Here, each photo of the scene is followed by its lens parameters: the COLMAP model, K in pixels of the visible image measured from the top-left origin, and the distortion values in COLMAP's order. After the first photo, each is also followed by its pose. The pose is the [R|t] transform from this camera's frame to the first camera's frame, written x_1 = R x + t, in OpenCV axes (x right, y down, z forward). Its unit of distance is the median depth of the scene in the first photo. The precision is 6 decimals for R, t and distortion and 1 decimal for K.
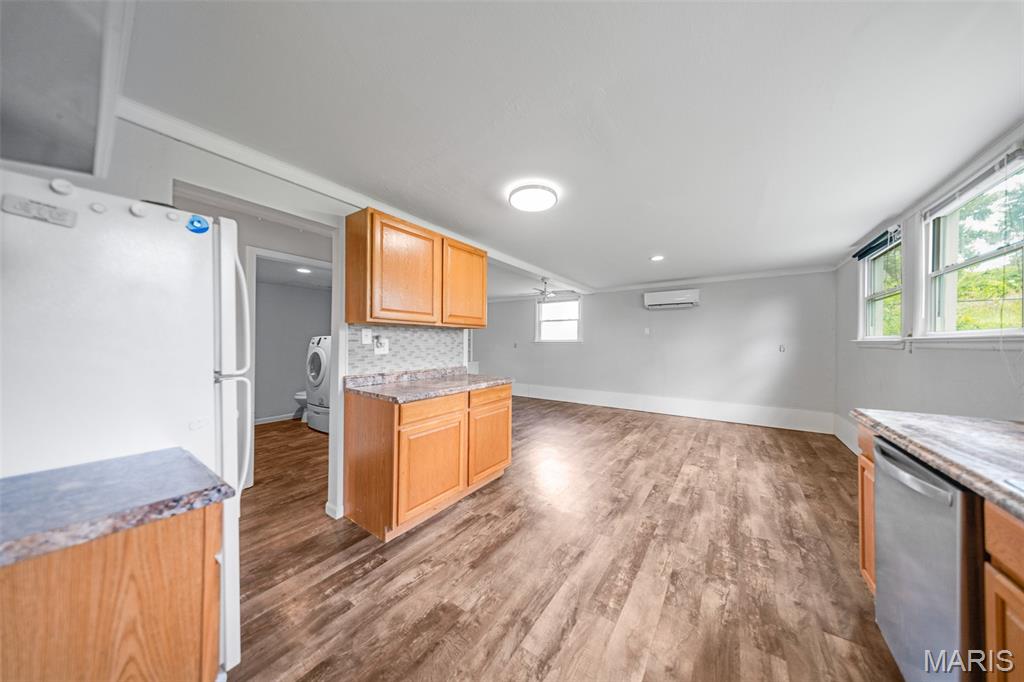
lens RADIAL K [[311.4, 0, 516.9], [0, 311.4, 344.8], [0, 0, 1]] dist [-0.000731, -0.000089]
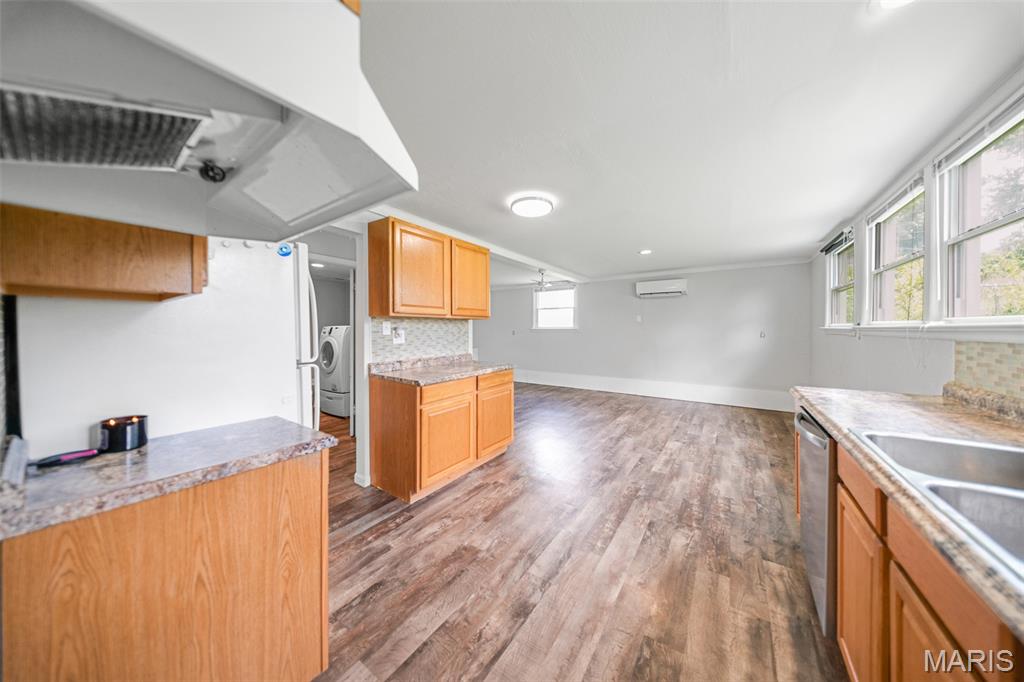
lens RADIAL K [[316.9, 0, 516.3], [0, 316.9, 324.1], [0, 0, 1]] dist [-0.005408, -0.000060]
pose [[0.999926, -0.005731, 0.010746, -0.021696], [0.005945, 0.999782, -0.019997, -0.016294], [-0.010629, 0.020059, 0.999742, -0.165446]]
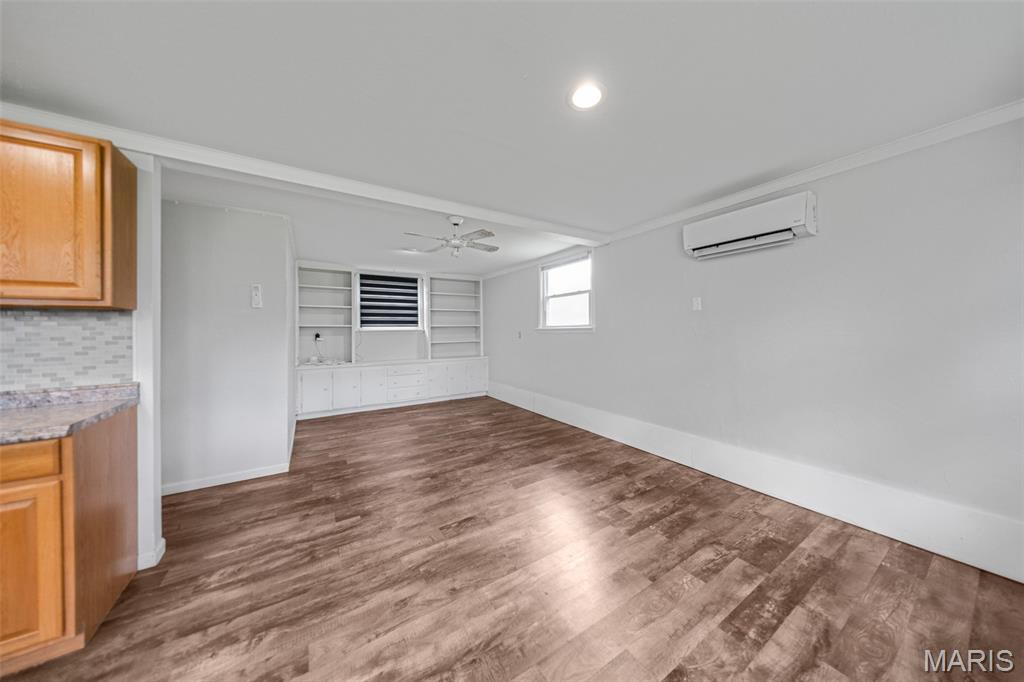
lens RADIAL K [[331.6, 0, 526.1], [0, 331.6, 321.8], [0, 0, 1]] dist [-0.000354, -0.000070]
pose [[0.929463, -0.025052, -0.368064, 0.801738], [0.013420, 0.999327, -0.034129, -0.006327], [0.368671, 0.026782, 0.929174, 0.920705]]
